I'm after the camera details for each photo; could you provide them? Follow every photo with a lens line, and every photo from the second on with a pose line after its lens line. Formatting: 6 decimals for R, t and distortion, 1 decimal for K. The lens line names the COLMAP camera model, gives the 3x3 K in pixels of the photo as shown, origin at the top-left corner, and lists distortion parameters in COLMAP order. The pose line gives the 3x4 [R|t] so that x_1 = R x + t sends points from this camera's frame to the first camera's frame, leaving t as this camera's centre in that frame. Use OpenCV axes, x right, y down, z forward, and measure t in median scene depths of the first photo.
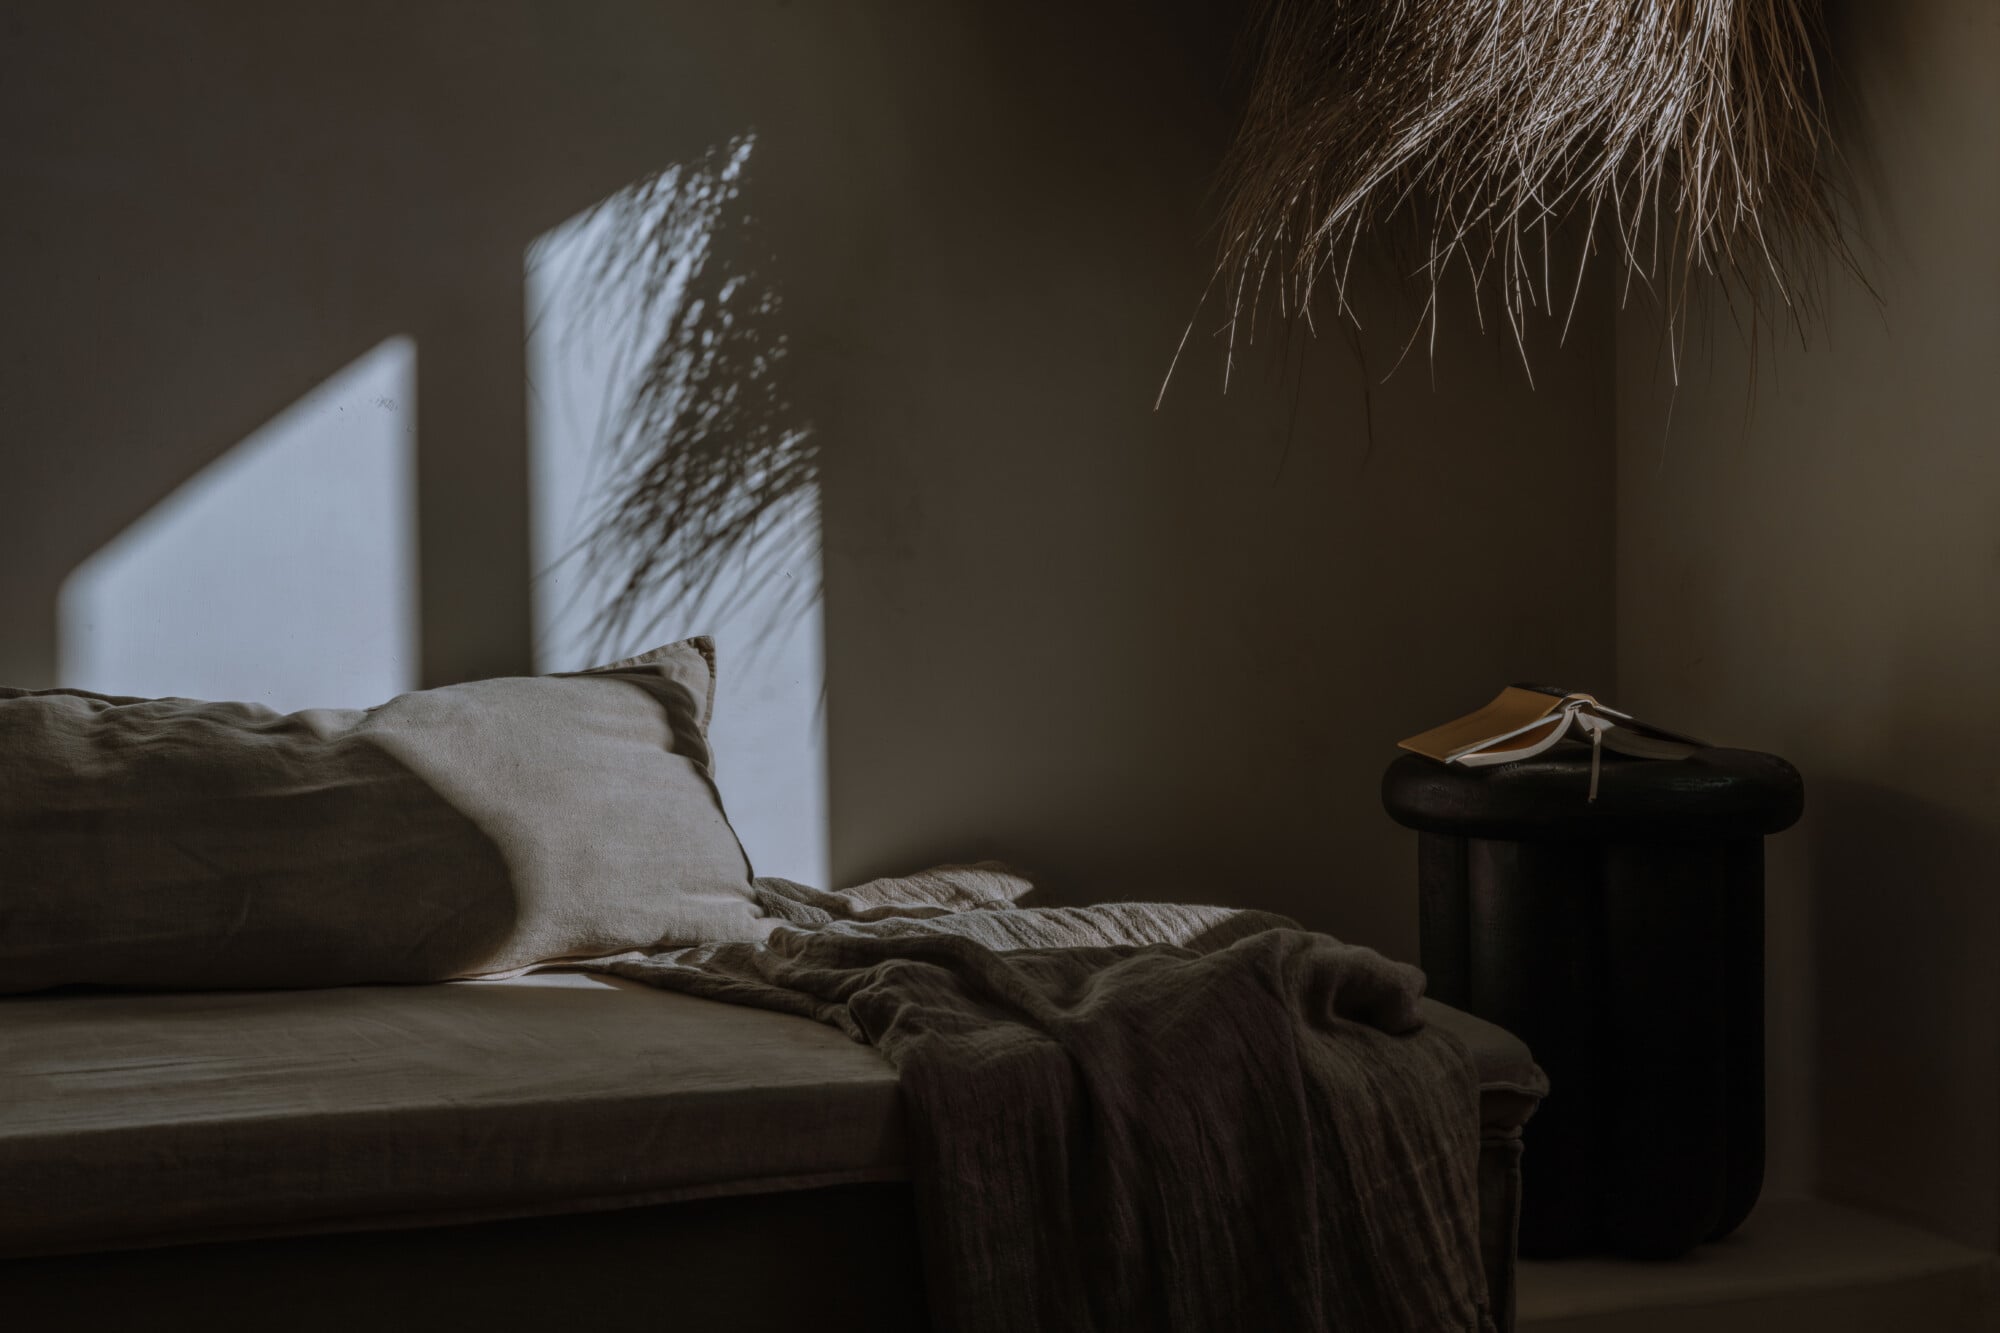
lens RADIAL K [[3066.4, 0, 893.7], [0, 3066.4, 671.1], [0, 0, 1]] dist [-0.020839, 0.088210]
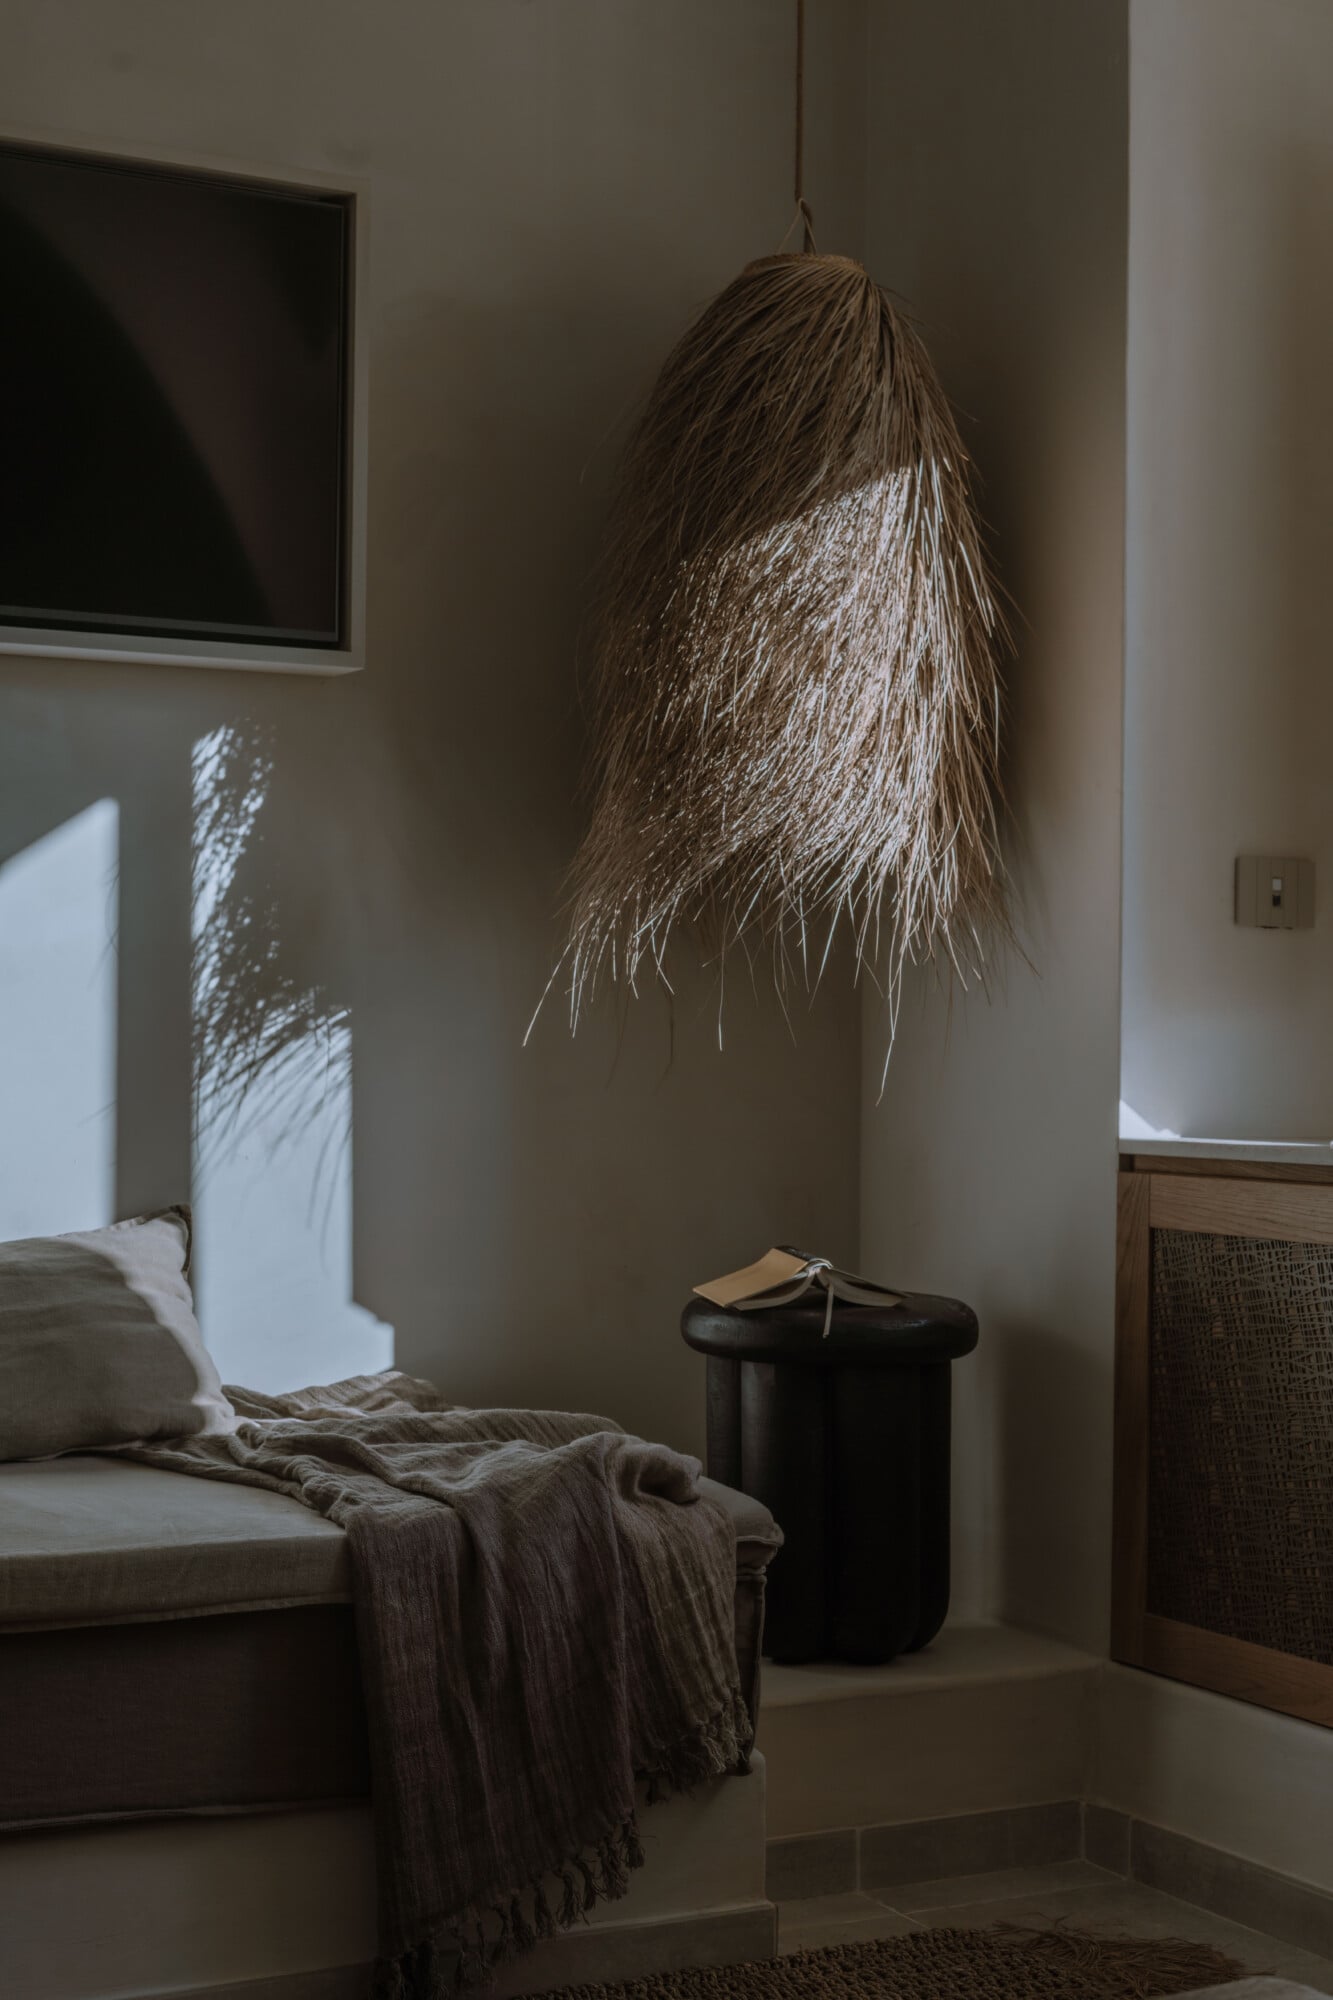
lens RADIAL K [[3066.4, 0, 666.5], [0, 3066.4, 1000.0], [0, 0, 1]] dist [-0.020839, 0.088210]
pose [[0.989953, 0.023802, 0.139376, -0.053259], [-0.018156, 0.998968, -0.041636, -0.061377], [-0.140223, 0.038687, 0.989364, -0.462015]]
